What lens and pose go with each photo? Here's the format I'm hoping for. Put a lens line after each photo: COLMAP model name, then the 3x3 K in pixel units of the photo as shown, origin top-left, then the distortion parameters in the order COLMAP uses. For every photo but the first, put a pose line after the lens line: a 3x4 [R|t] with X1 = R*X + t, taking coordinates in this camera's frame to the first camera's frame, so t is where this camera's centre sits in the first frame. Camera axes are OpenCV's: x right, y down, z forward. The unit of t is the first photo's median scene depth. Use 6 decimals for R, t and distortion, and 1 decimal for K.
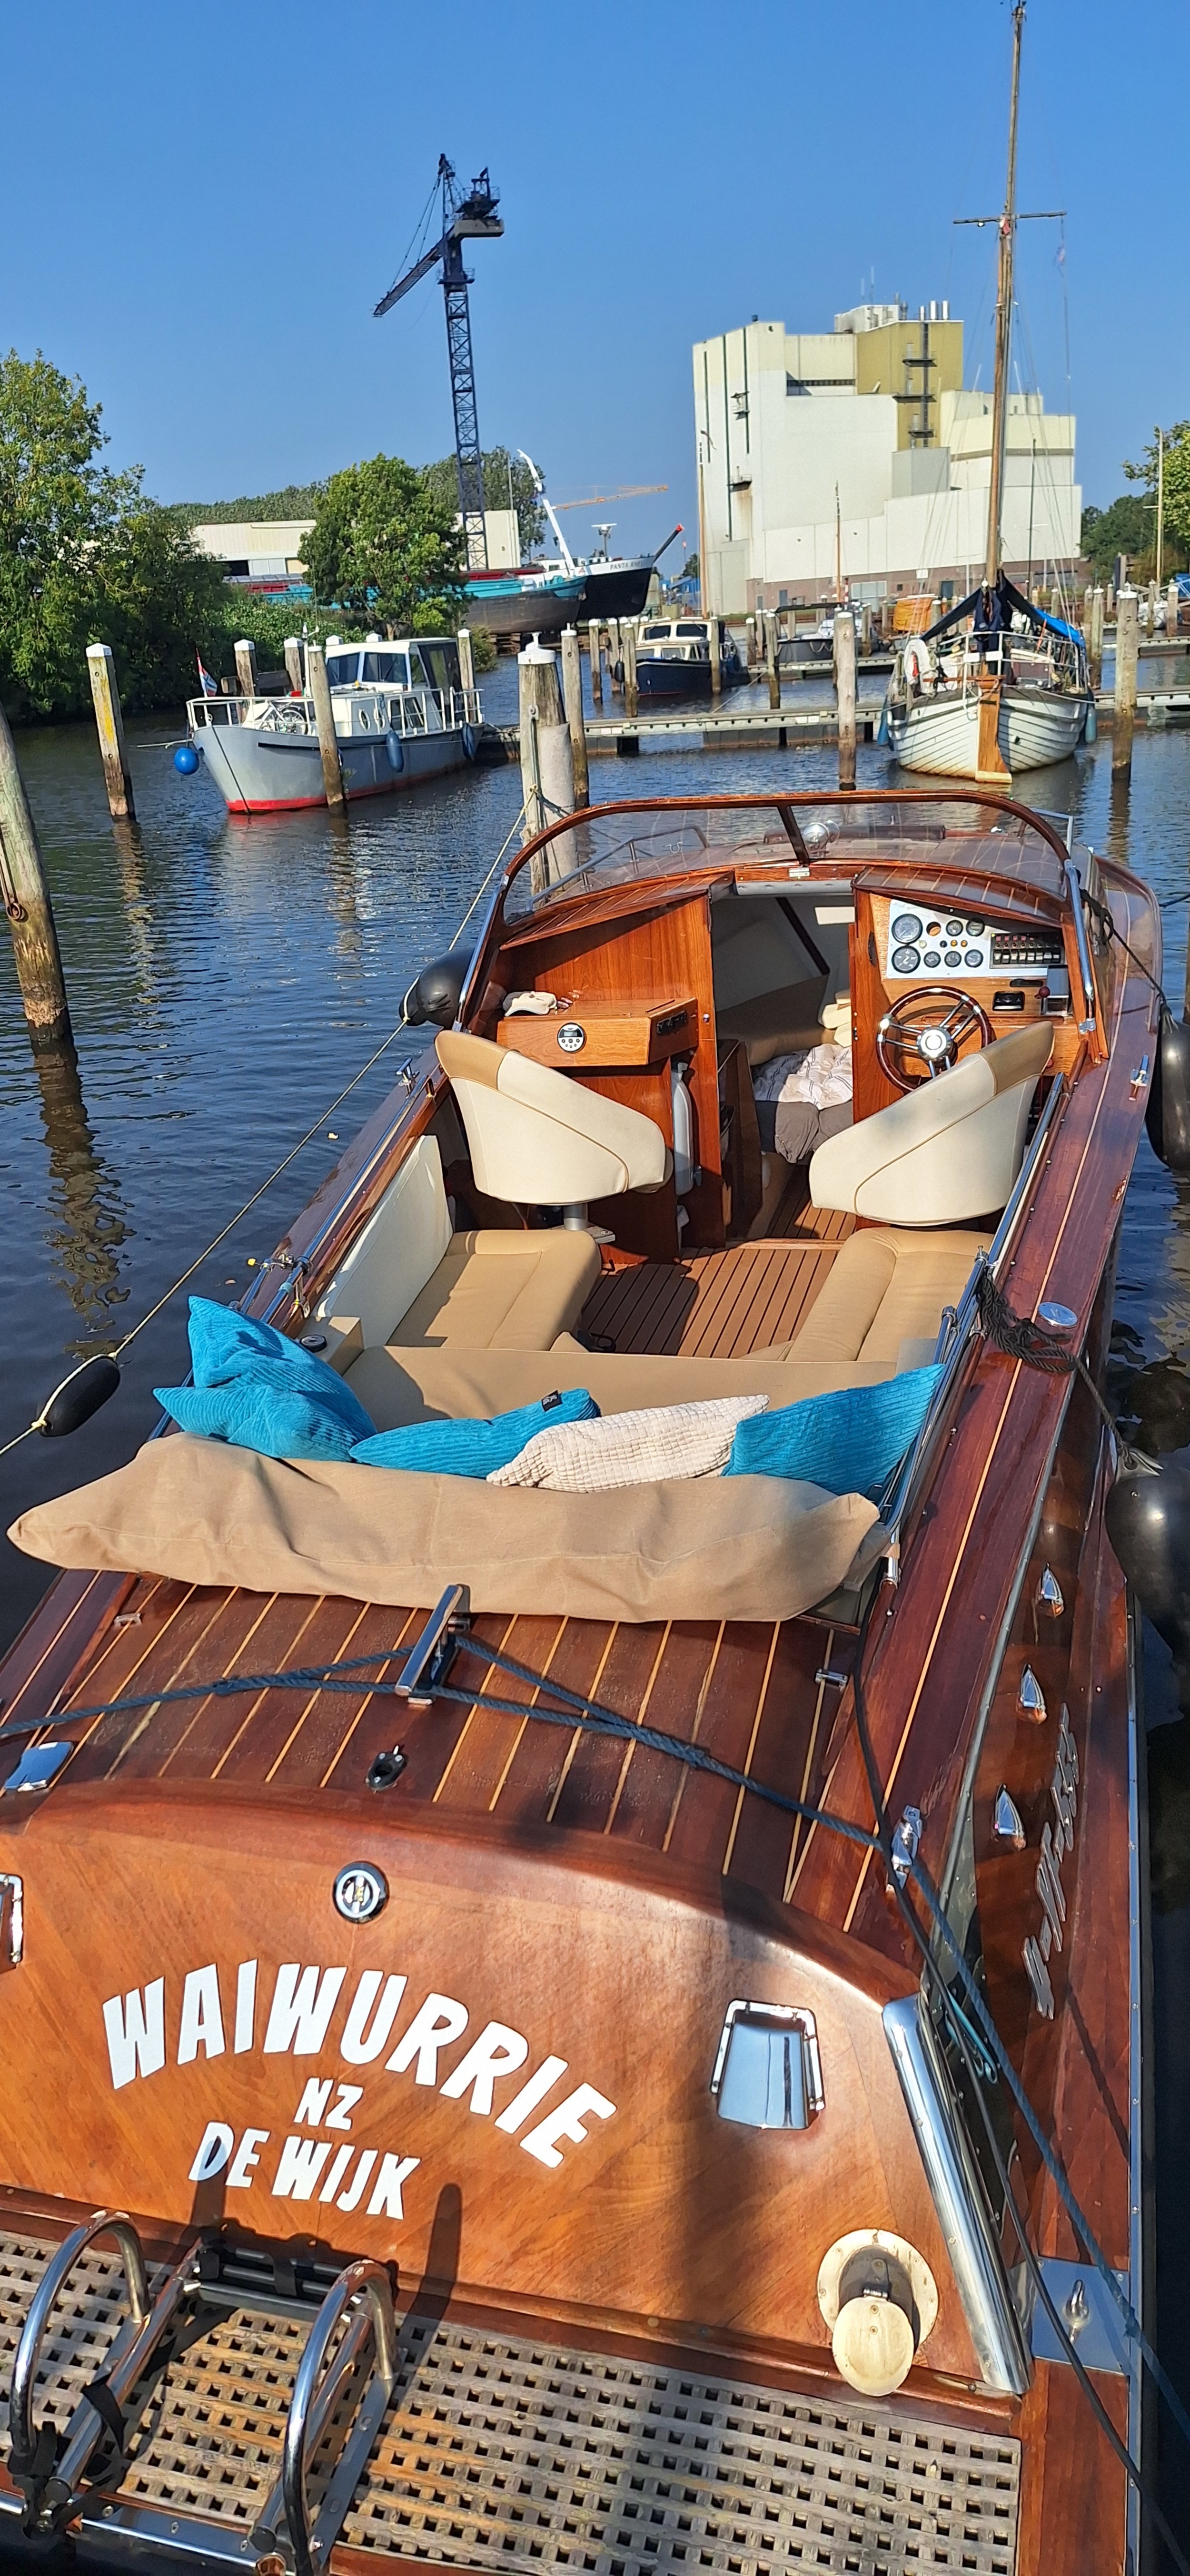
lens RADIAL K [[1923.9, 0, 595.0], [0, 1923.9, 1288.0], [0, 0, 1]] dist [0.102478, -0.210624]
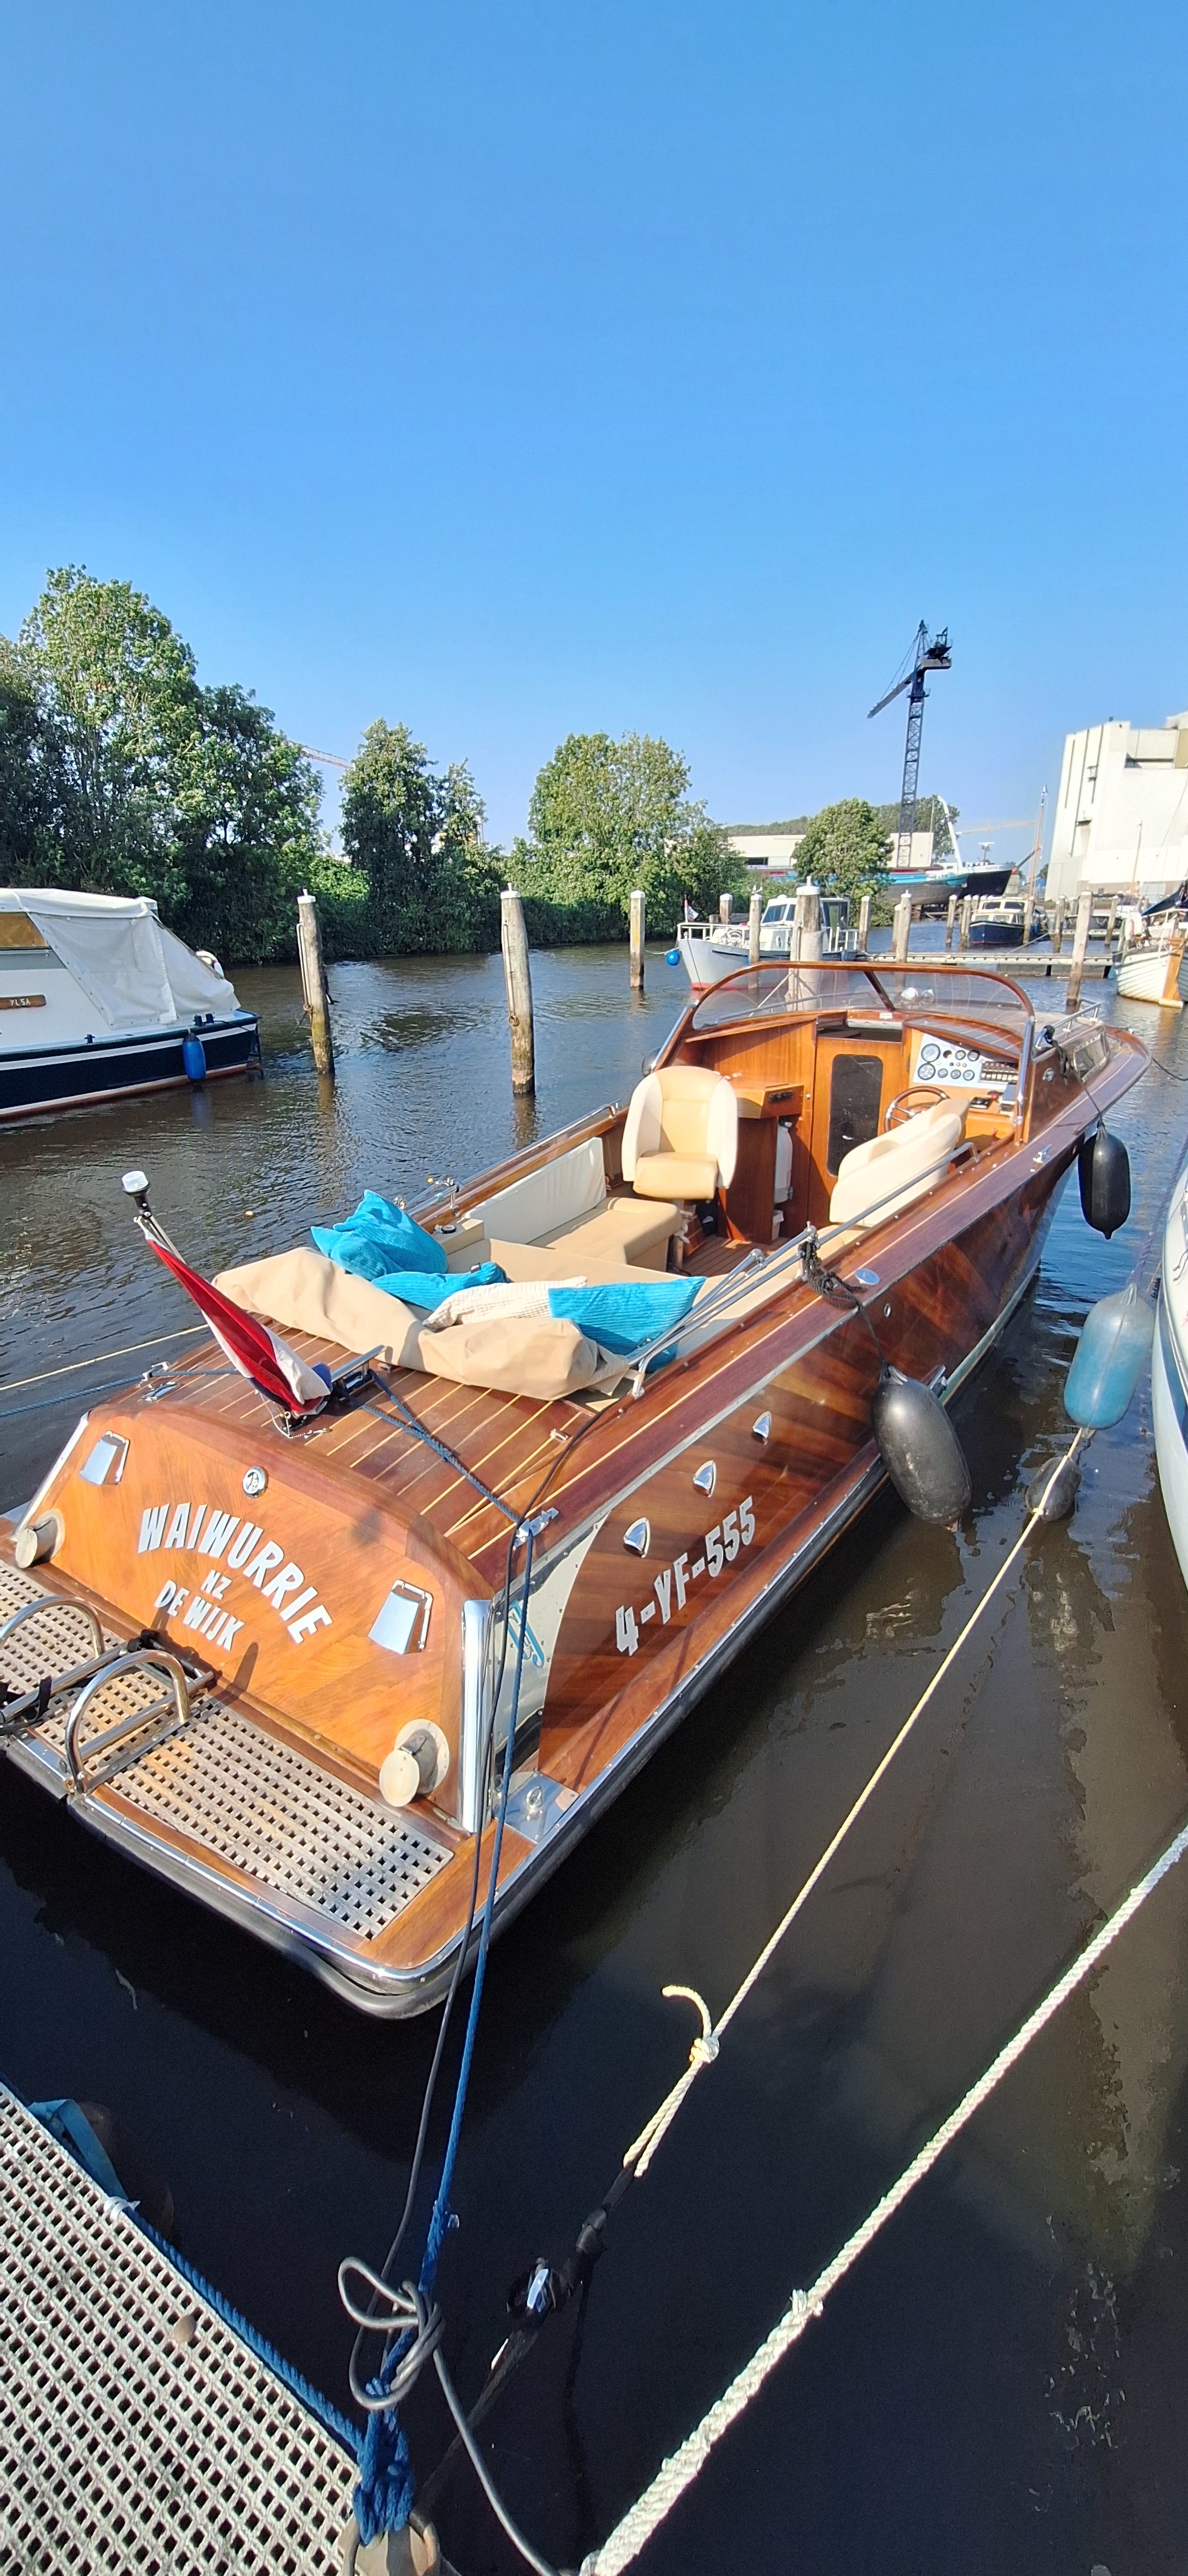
lens RADIAL K [[1104.9, 0, 601.7], [0, 1104.9, 1324.5], [0, 0, 1]] dist [-0.026533, 0.000050]
pose [[0.927428, 0.169605, -0.333334, 0.116326], [-0.160202, 0.985511, 0.055717, 0.012335], [0.337954, 0.001727, 0.941161, 0.029570]]
